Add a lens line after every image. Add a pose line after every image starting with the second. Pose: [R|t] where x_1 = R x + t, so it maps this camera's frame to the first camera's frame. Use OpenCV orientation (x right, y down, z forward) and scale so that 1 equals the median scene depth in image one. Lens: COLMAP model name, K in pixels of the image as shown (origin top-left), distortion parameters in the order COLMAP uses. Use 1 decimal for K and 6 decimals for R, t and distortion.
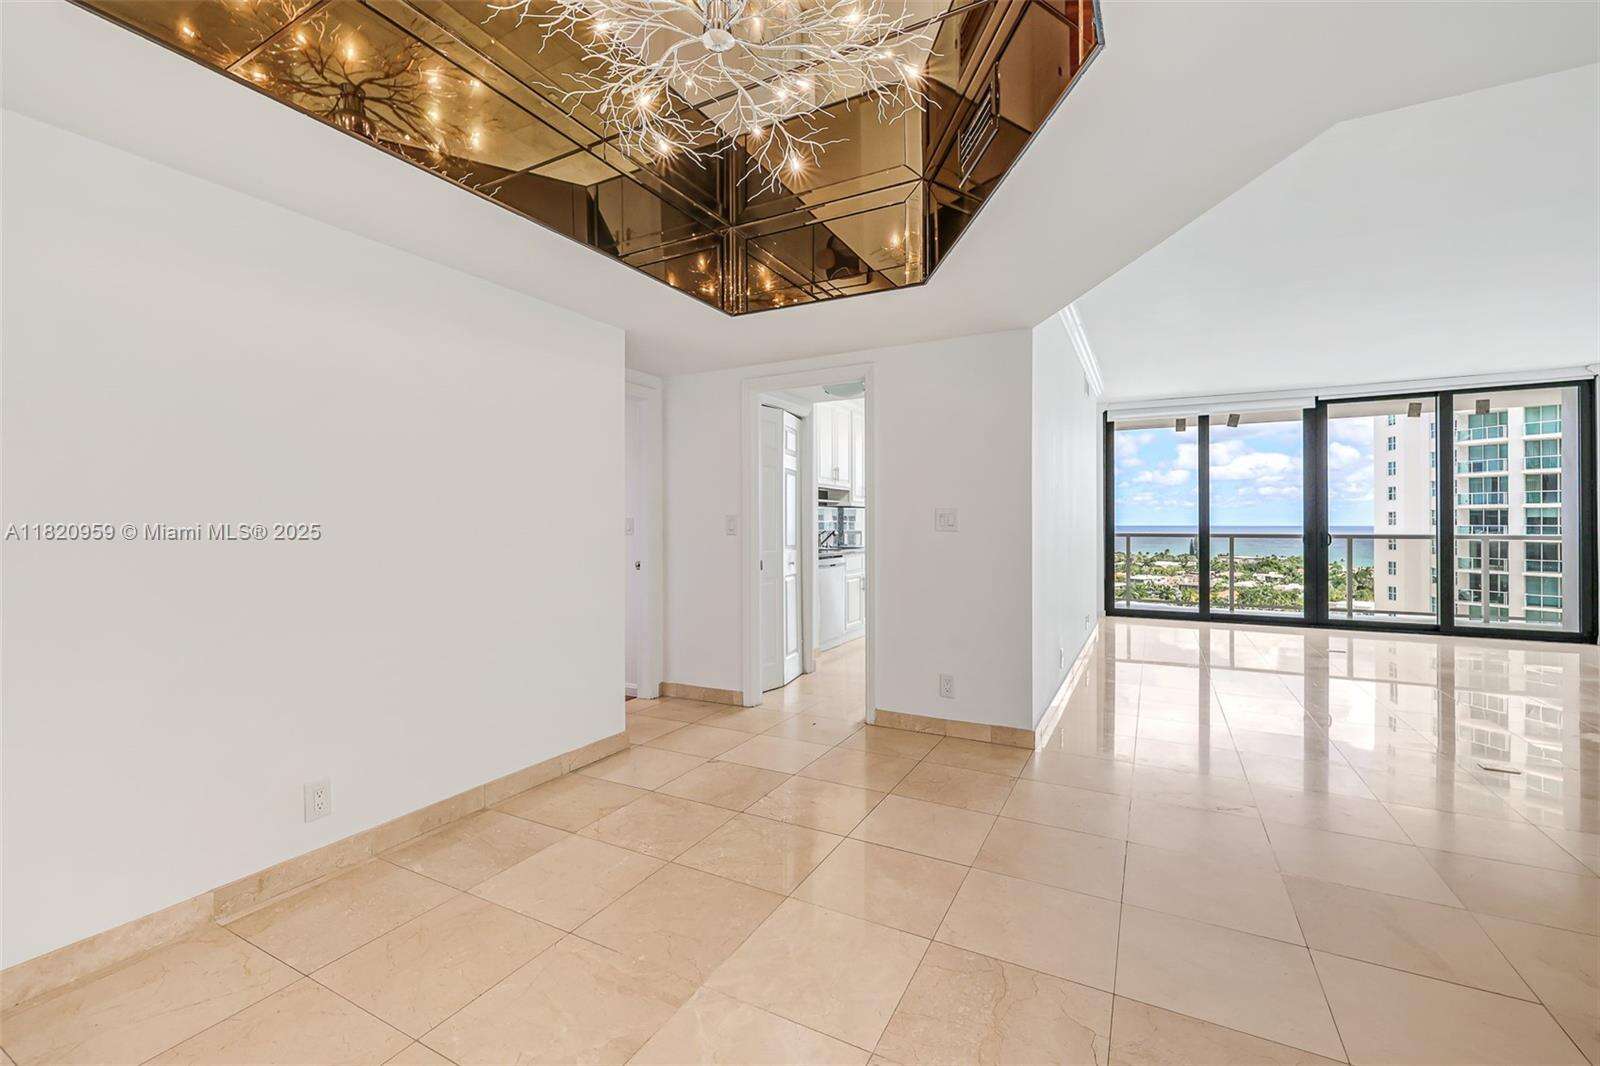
lens RADIAL K [[686.2, 0, 778.1], [0, 686.2, 526.9], [0, 0, 1]] dist [-0.000571, 0.000267]
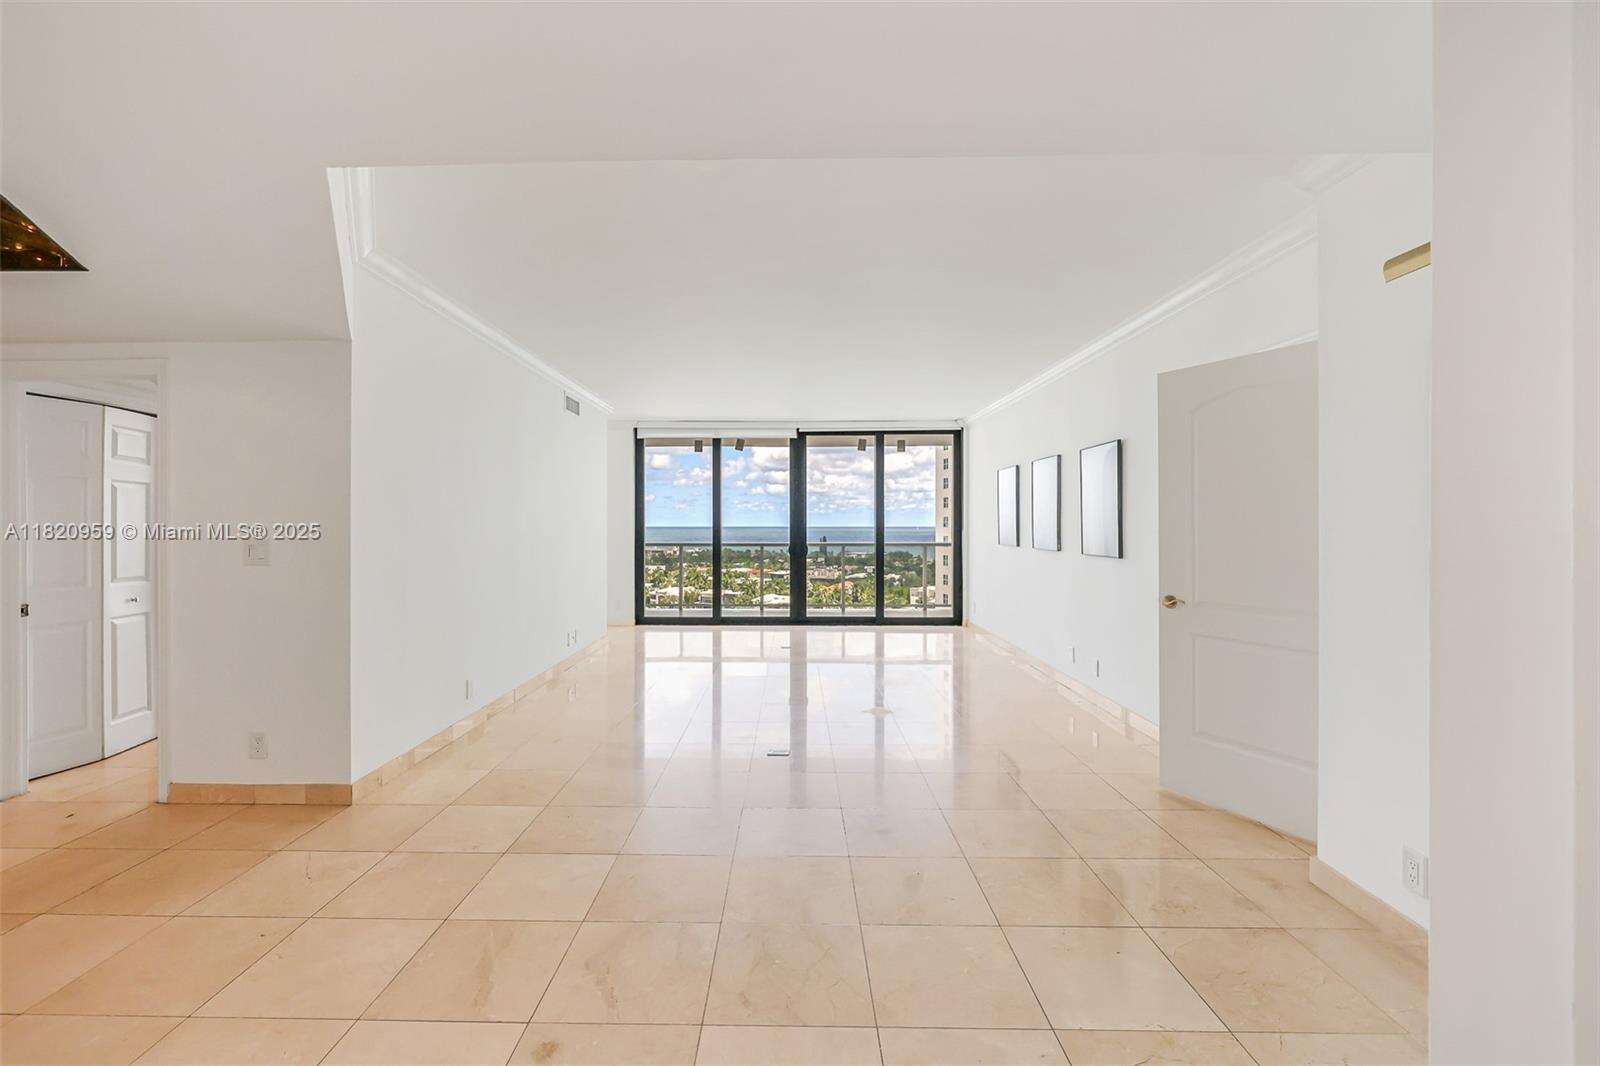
lens RADIAL K [[686.2, 0, 778.1], [0, 686.2, 526.9], [0, 0, 1]] dist [-0.000571, 0.000267]
pose [[0.887987, -0.001239, 0.459867, 0.169238], [0.002116, 0.999997, -0.001390, -0.015302], [-0.459864, 0.002207, 0.887987, -0.024986]]
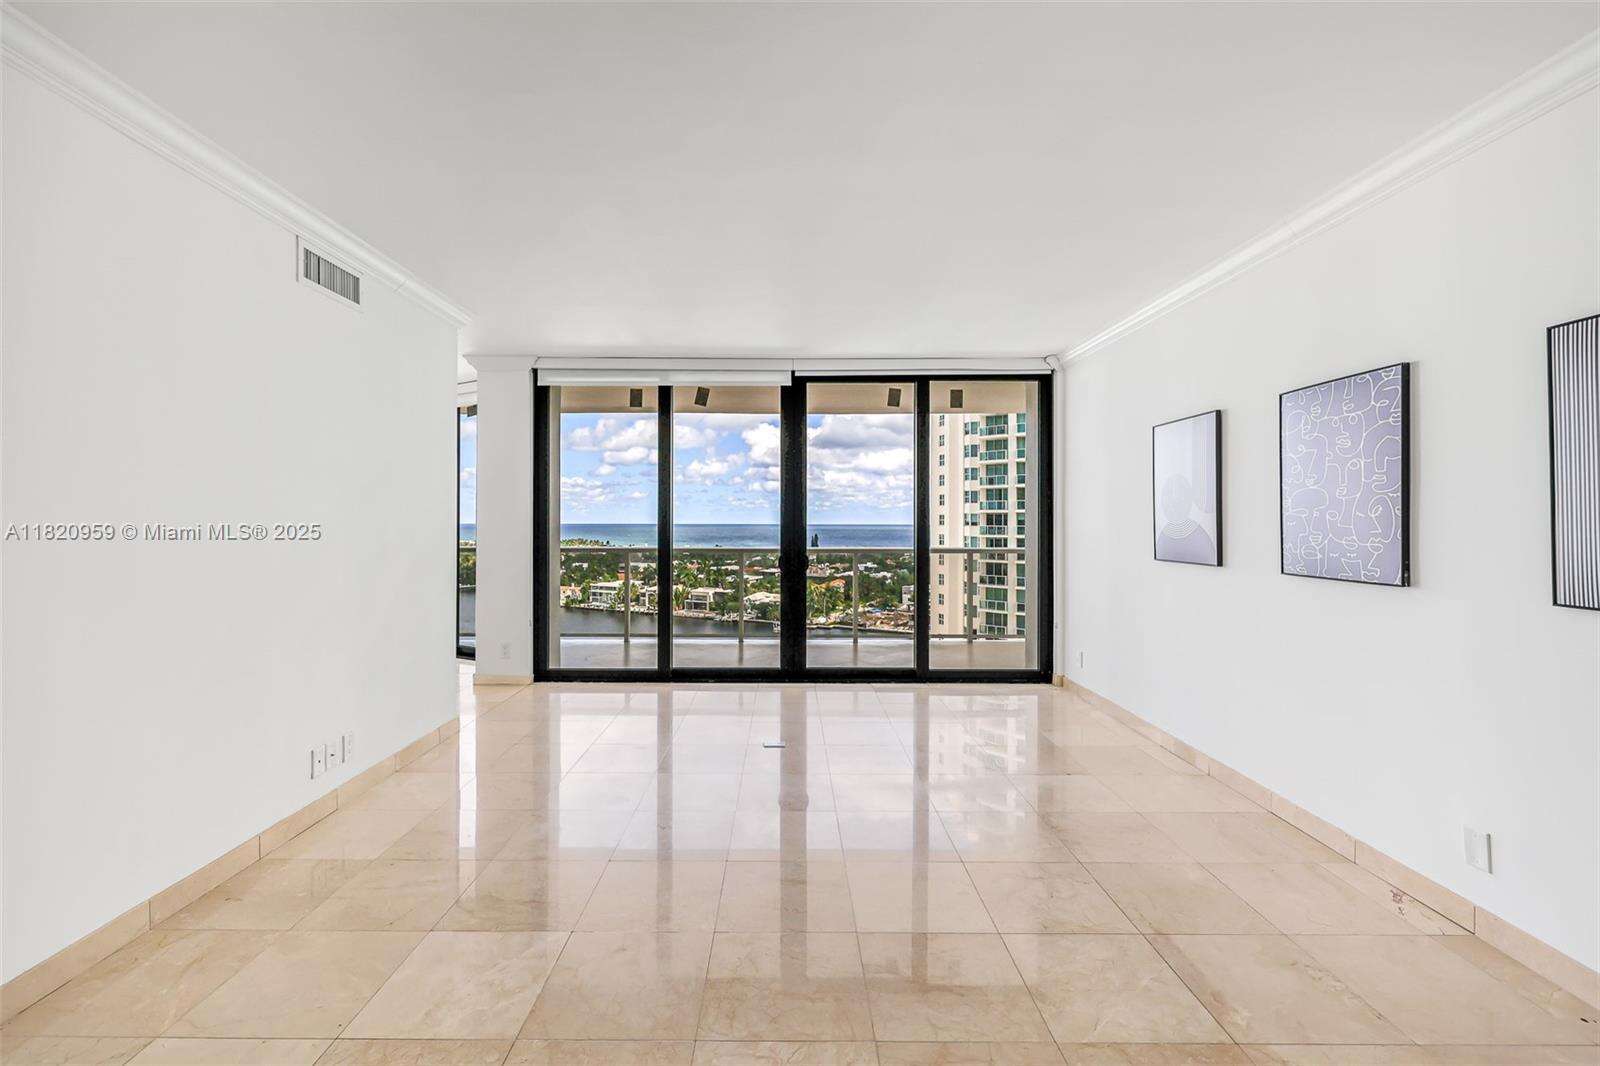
lens RADIAL K [[685.4, 0, 780.4], [0, 685.4, 517.8], [0, 0, 1]] dist [0.001826, -0.000473]
pose [[0.880731, 0.005856, 0.473581, 0.334878], [-0.000653, 0.999938, -0.011150, -0.017417], [-0.473617, 0.009511, 0.880680, 0.280320]]
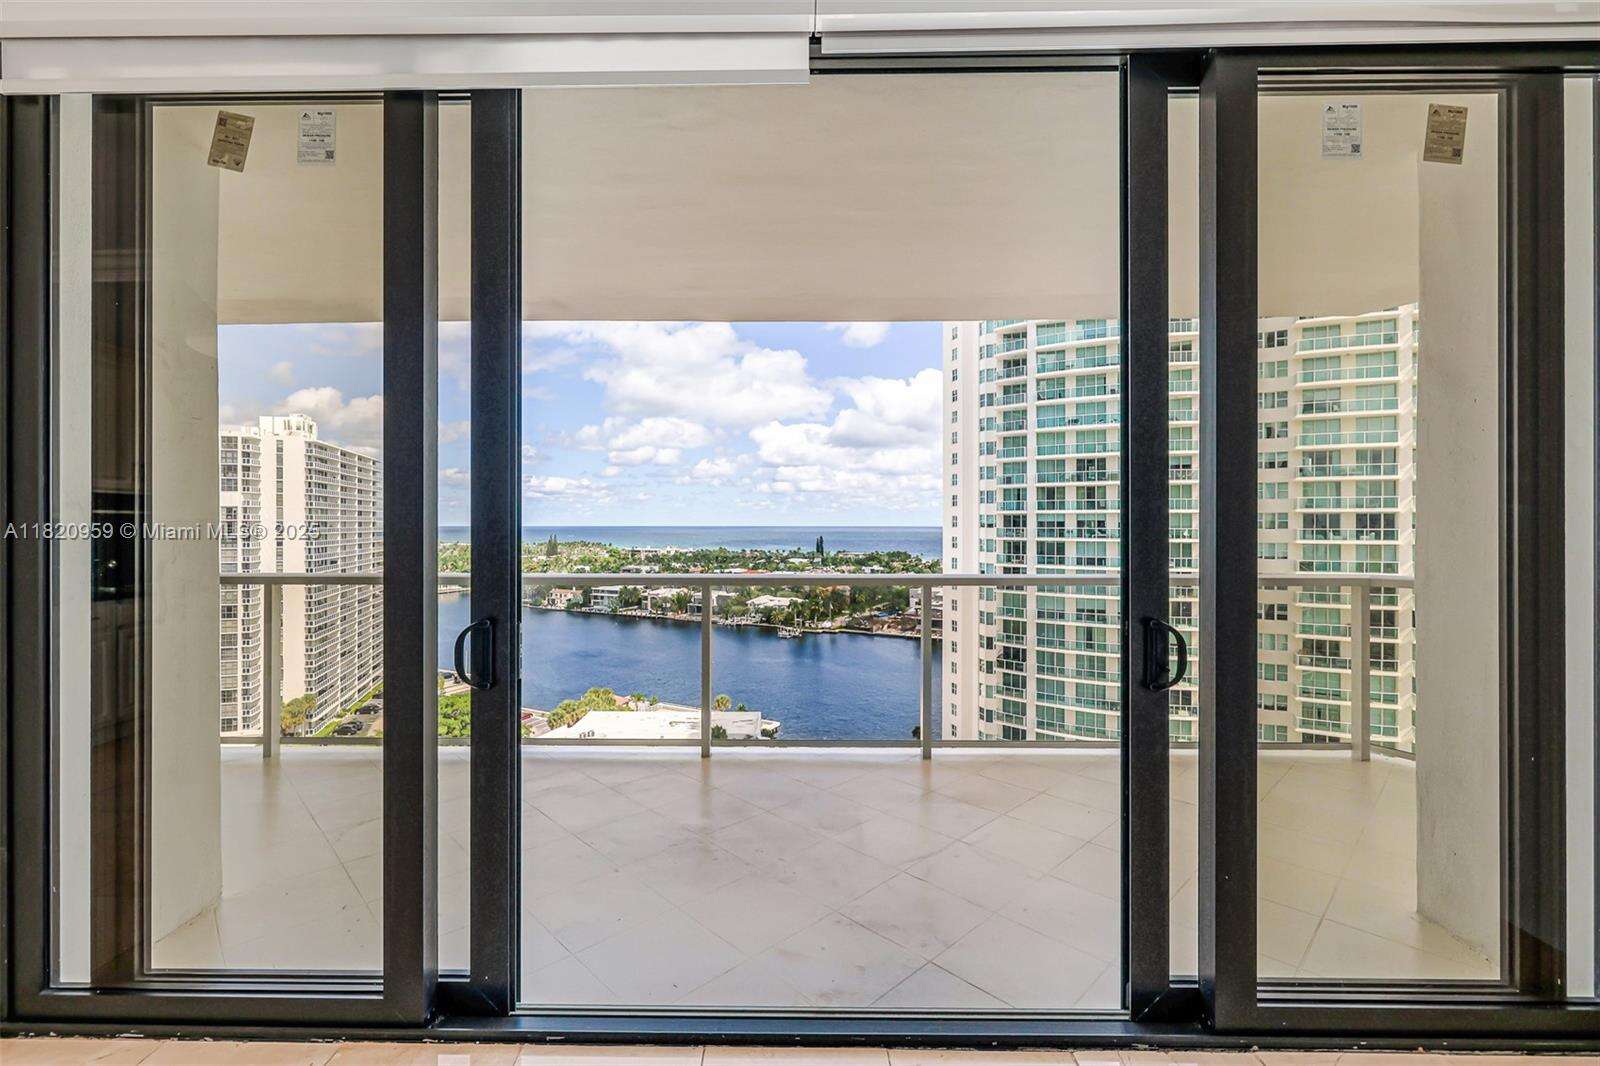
lens RADIAL K [[691.7, 0, 778.0], [0, 691.7, 523.2], [0, 0, 1]] dist [0.000803, 0.000135]
pose [[0.885403, 0.002286, 0.464819, 0.530549], [0.000658, 0.999981, -0.006172, -0.018331], [-0.464824, 0.005771, 0.885384, 0.639266]]
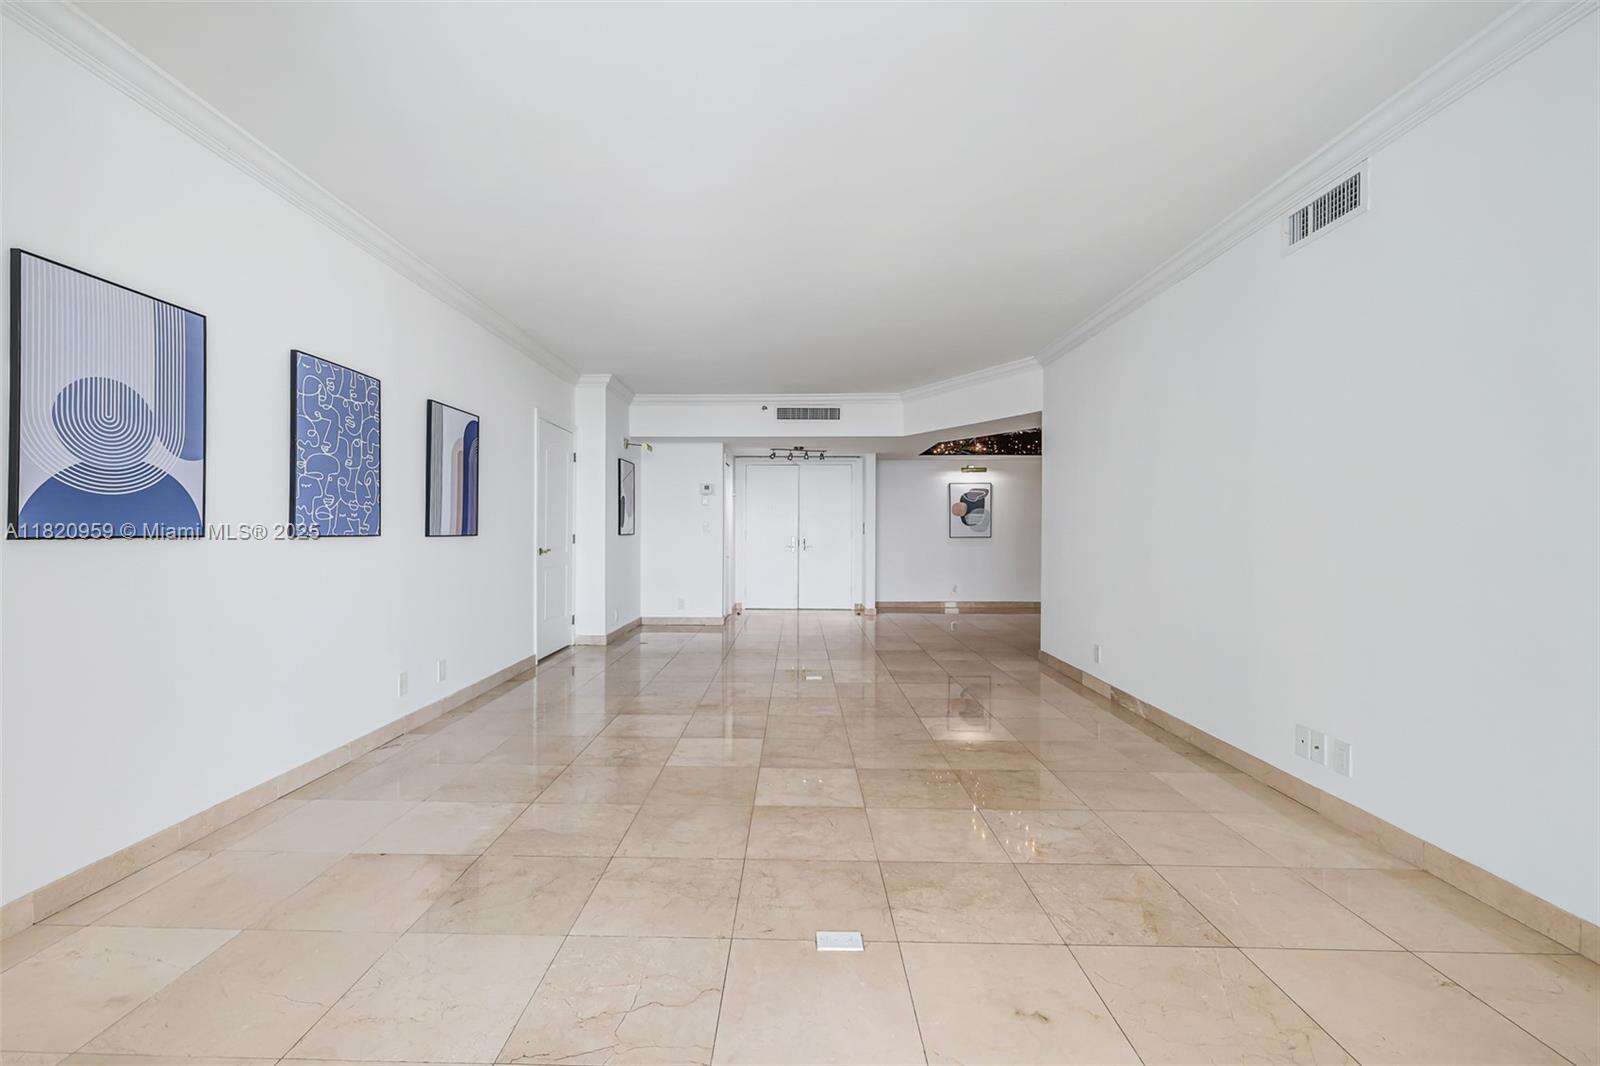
lens RADIAL K [[686.2, 0, 778.1], [0, 686.2, 526.9], [0, 0, 1]] dist [-0.000571, 0.000267]
pose [[-0.890694, -0.004324, -0.454583, 0.641780], [-0.005448, 0.999984, 0.001162, -0.000973], [0.454571, 0.003512, -0.890704, 0.829807]]
